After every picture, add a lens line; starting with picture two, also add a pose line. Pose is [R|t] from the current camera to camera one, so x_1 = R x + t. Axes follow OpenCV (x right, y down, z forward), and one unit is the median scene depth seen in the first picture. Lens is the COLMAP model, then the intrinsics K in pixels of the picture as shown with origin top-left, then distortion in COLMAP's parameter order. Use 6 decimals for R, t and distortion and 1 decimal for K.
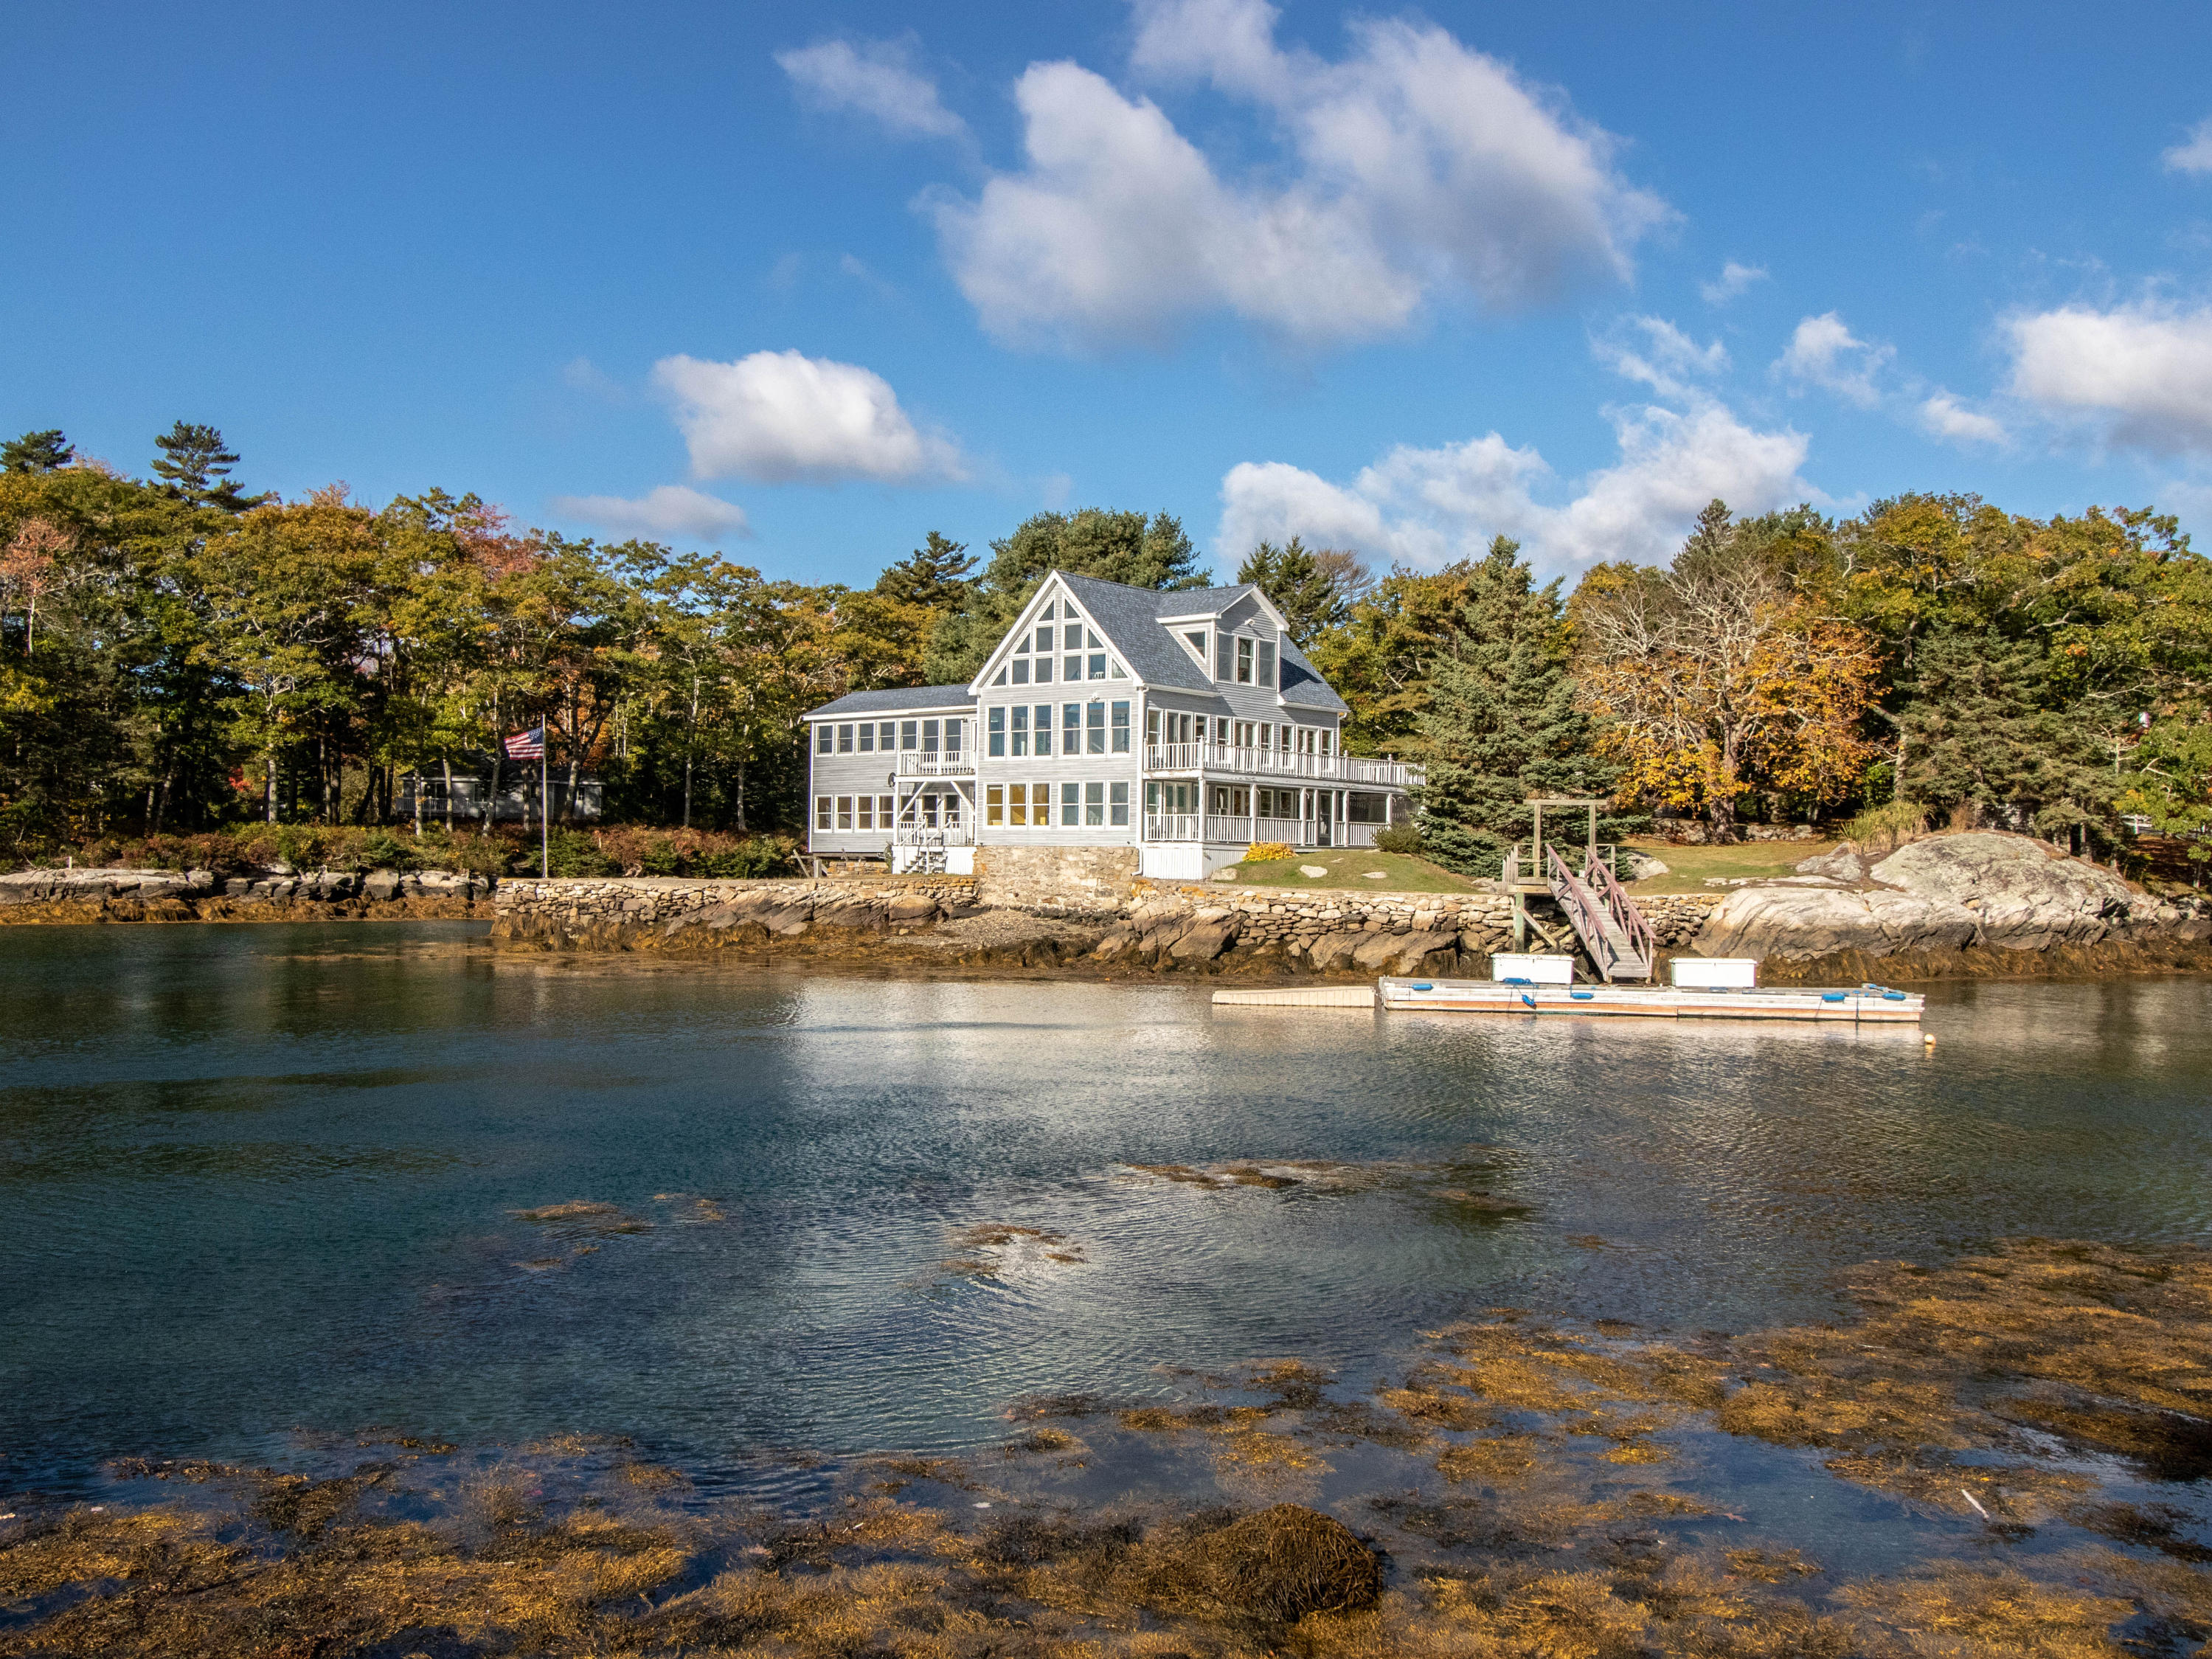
lens RADIAL K [[1796.8, 0, 1103.3], [0, 1796.8, 833.7], [0, 0, 1]] dist [0.009377, 0.000666]
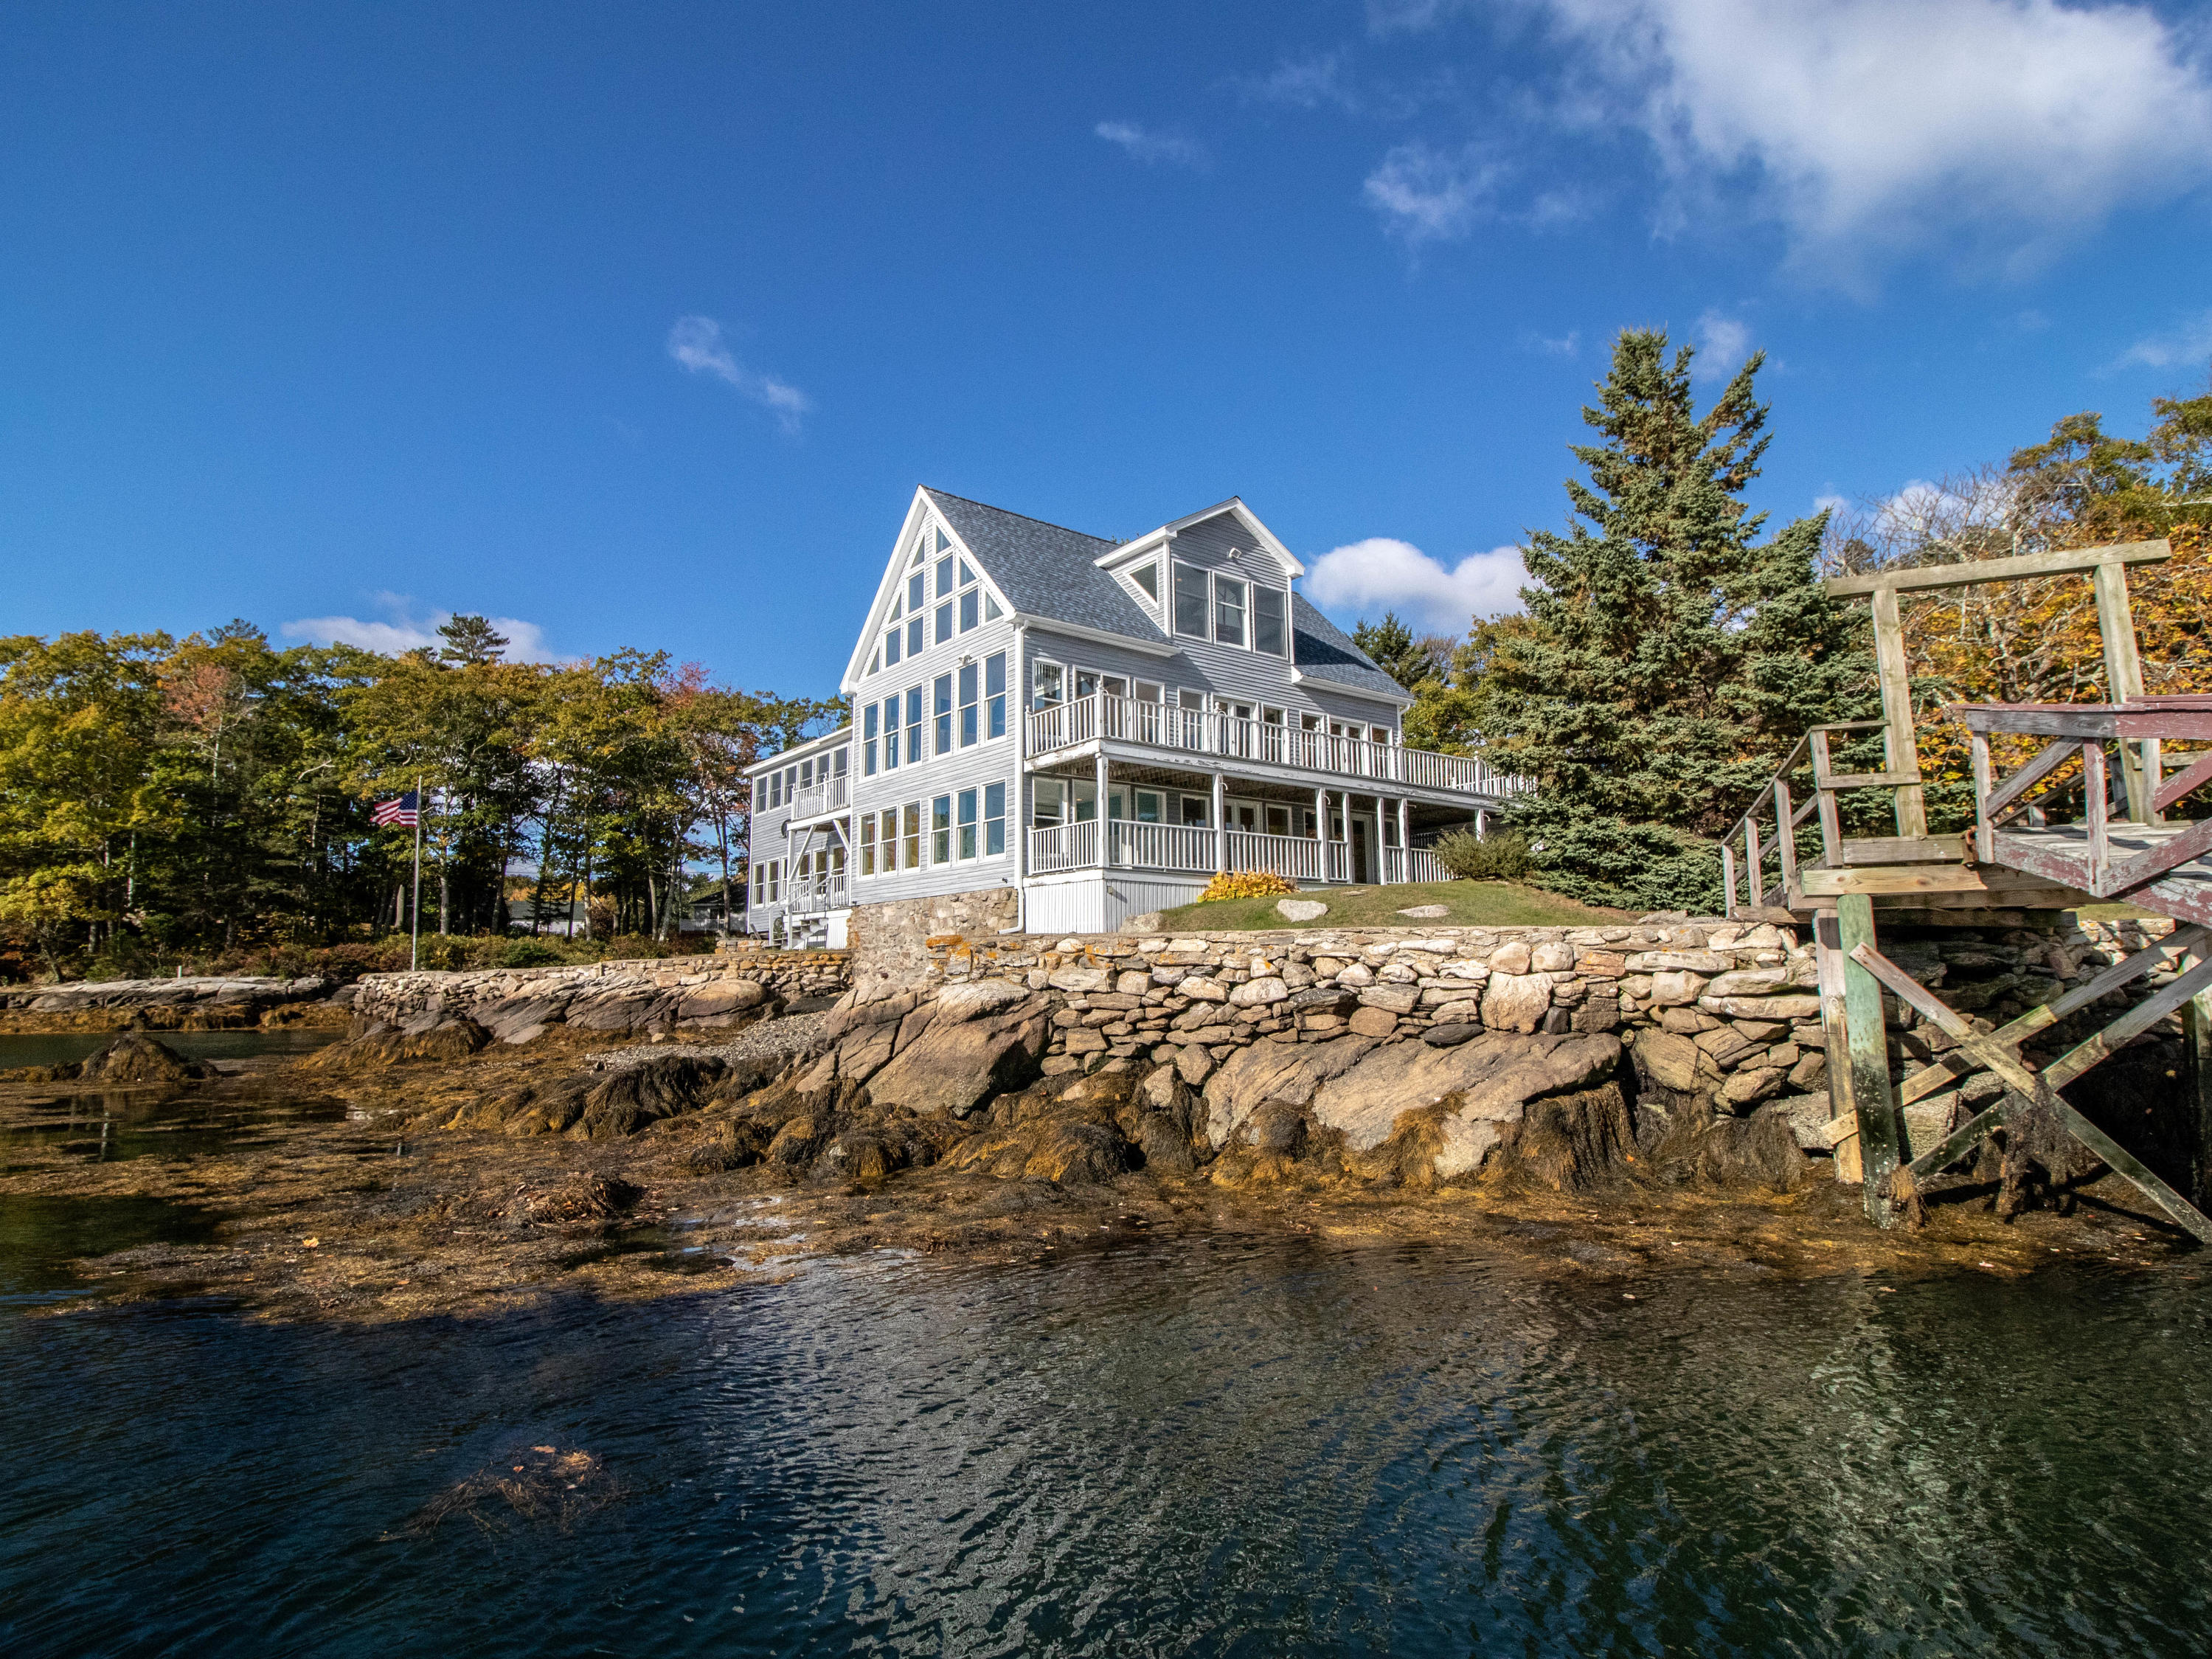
lens RADIAL K [[1079.4, 0, 1112.1], [0, 1079.4, 818.8], [0, 0, 1]] dist [-0.000941, -0.000065]
pose [[0.975159, -0.056098, -0.214284, 0.125093], [0.028598, 0.991187, -0.129343, 0.031713], [0.219651, 0.120002, 0.968170, 0.652409]]
